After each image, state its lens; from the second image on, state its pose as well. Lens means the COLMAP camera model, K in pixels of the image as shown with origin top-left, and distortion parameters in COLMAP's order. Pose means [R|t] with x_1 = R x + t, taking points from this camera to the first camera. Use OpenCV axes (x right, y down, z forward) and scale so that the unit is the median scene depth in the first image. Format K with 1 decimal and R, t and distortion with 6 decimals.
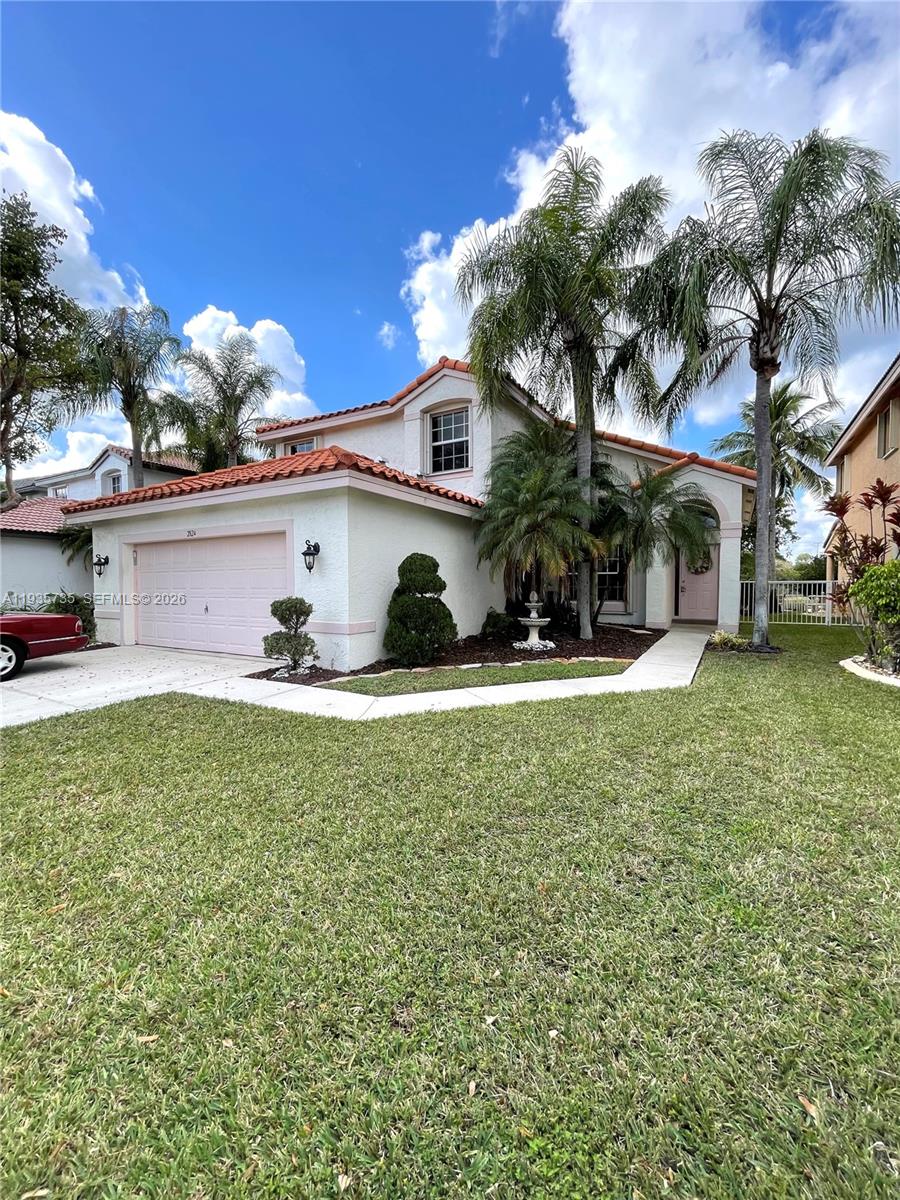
lens RADIAL K [[491.5, 0, 451.2], [0, 491.5, 601.7], [0, 0, 1]] dist [-0.003889, 0.000984]
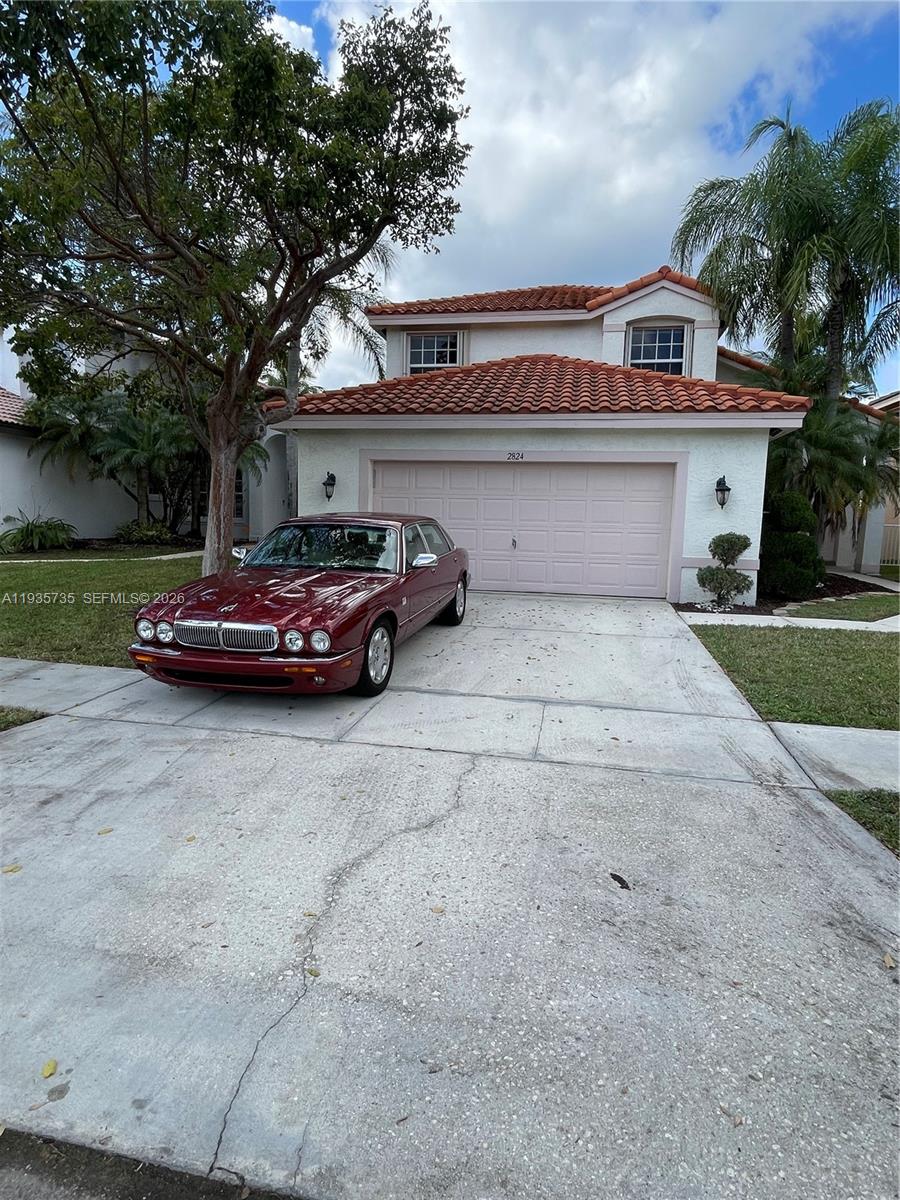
lens RADIAL K [[629.0, 0, 449.8], [0, 629.0, 599.4], [0, 0, 1]] dist [0.003040, 0.000145]
pose [[0.953234, -0.014683, 0.301876, -0.923280], [-0.015996, 0.994968, 0.098904, 0.005498], [-0.301809, -0.099108, 0.948203, -0.049072]]
